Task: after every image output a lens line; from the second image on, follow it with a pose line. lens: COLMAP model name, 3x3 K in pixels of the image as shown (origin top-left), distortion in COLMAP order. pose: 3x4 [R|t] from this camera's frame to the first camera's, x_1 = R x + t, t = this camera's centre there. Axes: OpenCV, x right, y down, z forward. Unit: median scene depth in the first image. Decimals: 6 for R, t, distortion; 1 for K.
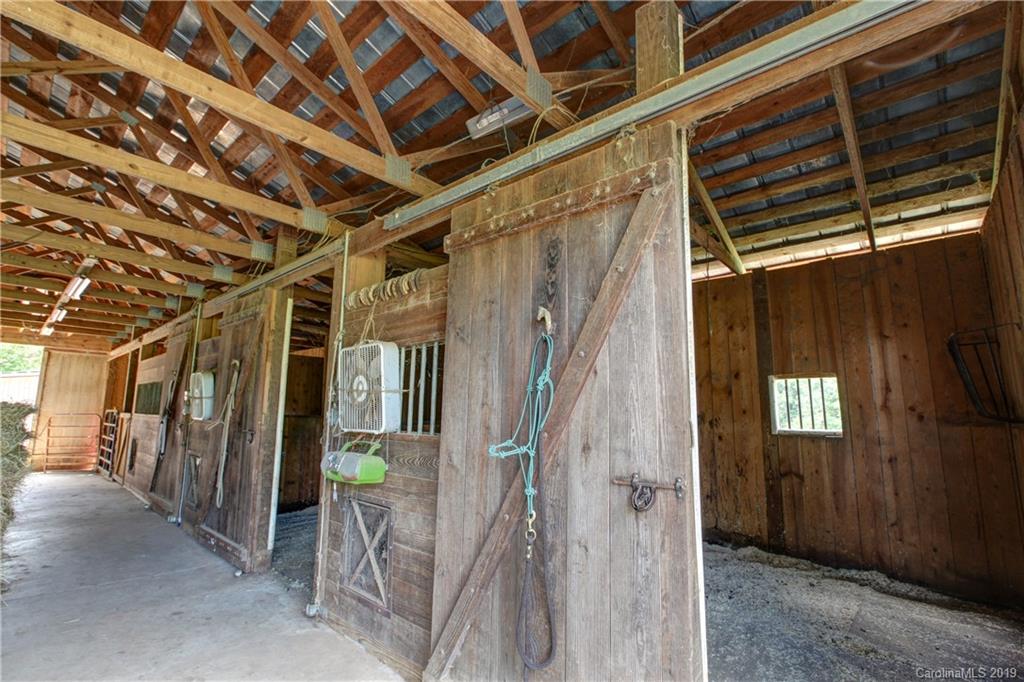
lens RADIAL K [[469.8, 0, 513.6], [0, 469.8, 339.1], [0, 0, 1]] dist [-0.055790, 0.020376]
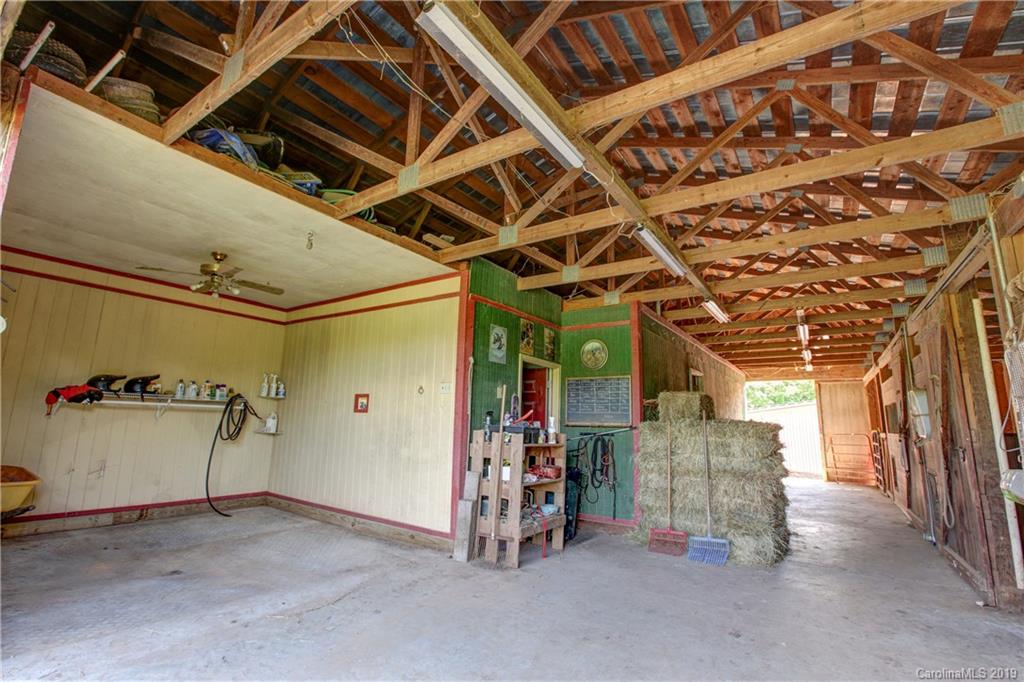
lens RADIAL K [[469.8, 0, 513.6], [0, 469.8, 339.1], [0, 0, 1]] dist [-0.055790, 0.020376]
pose [[0.143604, -0.185649, -0.972066, 0.177888], [0.136697, 0.976552, -0.166312, 0.008748], [0.980149, -0.108995, 0.165615, -0.015329]]
